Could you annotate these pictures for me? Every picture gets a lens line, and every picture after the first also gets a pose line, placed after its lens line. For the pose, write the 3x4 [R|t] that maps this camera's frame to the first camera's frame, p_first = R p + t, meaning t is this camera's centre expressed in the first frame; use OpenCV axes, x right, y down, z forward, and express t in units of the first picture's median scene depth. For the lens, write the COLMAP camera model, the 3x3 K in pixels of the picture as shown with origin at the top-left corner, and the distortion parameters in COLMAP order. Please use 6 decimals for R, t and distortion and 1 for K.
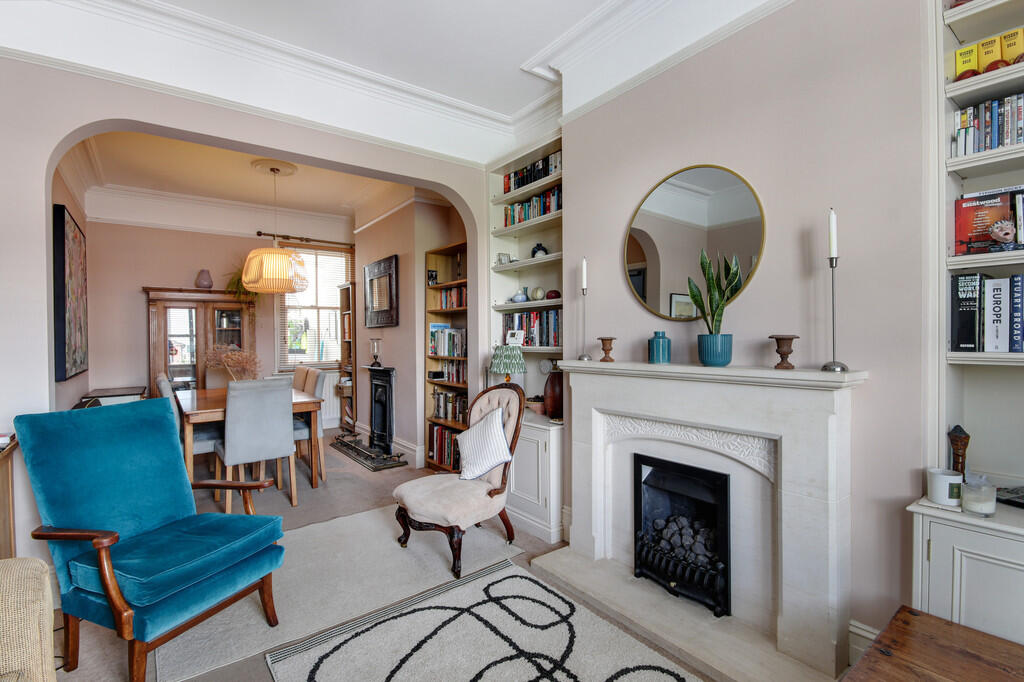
lens RADIAL K [[476.4, 0, 516.7], [0, 476.4, 337.7], [0, 0, 1]] dist [-0.001033, -0.000558]
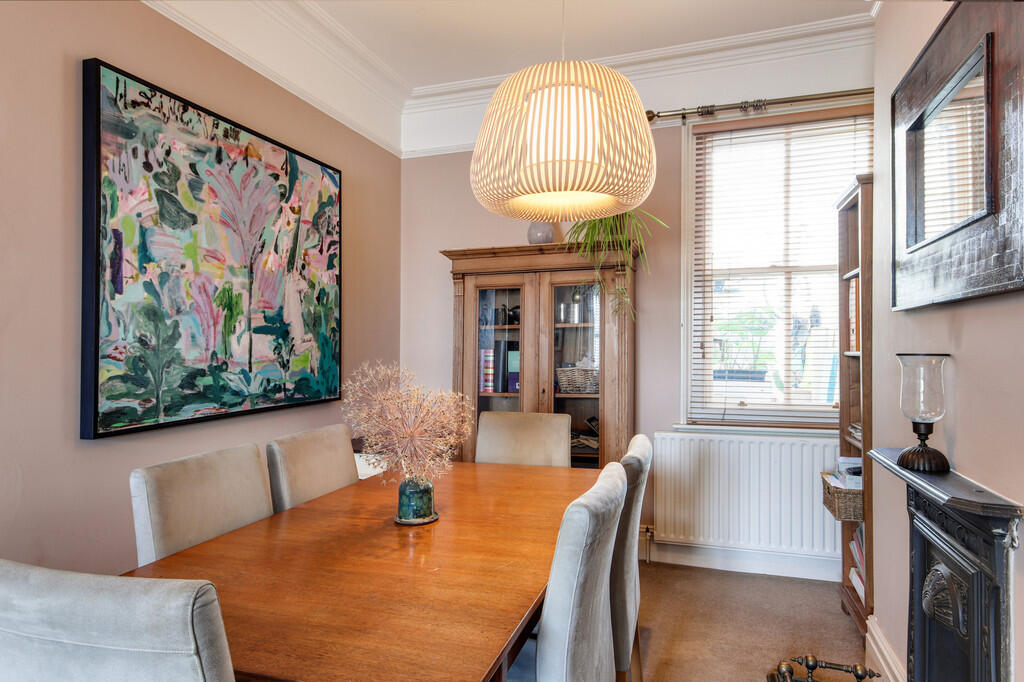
lens RADIAL K [[604.3, 0, 512.0], [0, 604.3, 341.0], [0, 0, 1]] dist [0.000804, 0.001609]
pose [[0.565716, 0.001303, -0.824599, -0.142394], [-0.001783, 0.999998, 0.000356, -0.002900], [0.824598, 0.001269, 0.565717, 0.581324]]
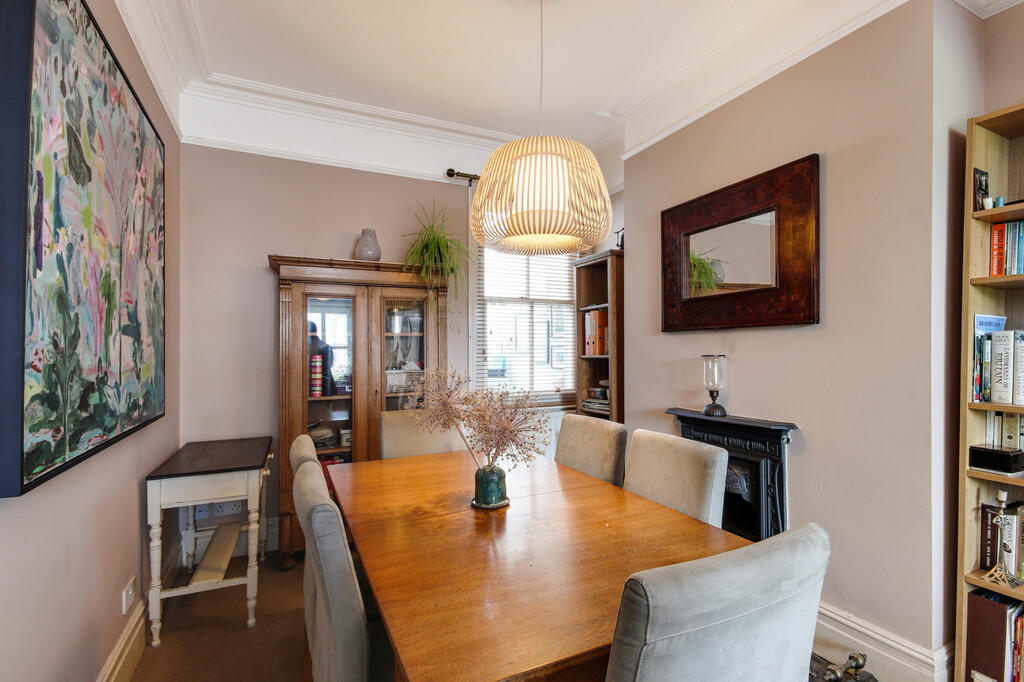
lens RADIAL K [[492.1, 0, 539.5], [0, 492.1, 336.5], [0, 0, 1]] dist [-0.002086, -0.001115]
pose [[0.985419, 0.001916, -0.170136, -0.339866], [-0.007061, 0.999536, -0.029640, -0.000150], [0.170000, 0.030410, 0.984975, 0.441656]]
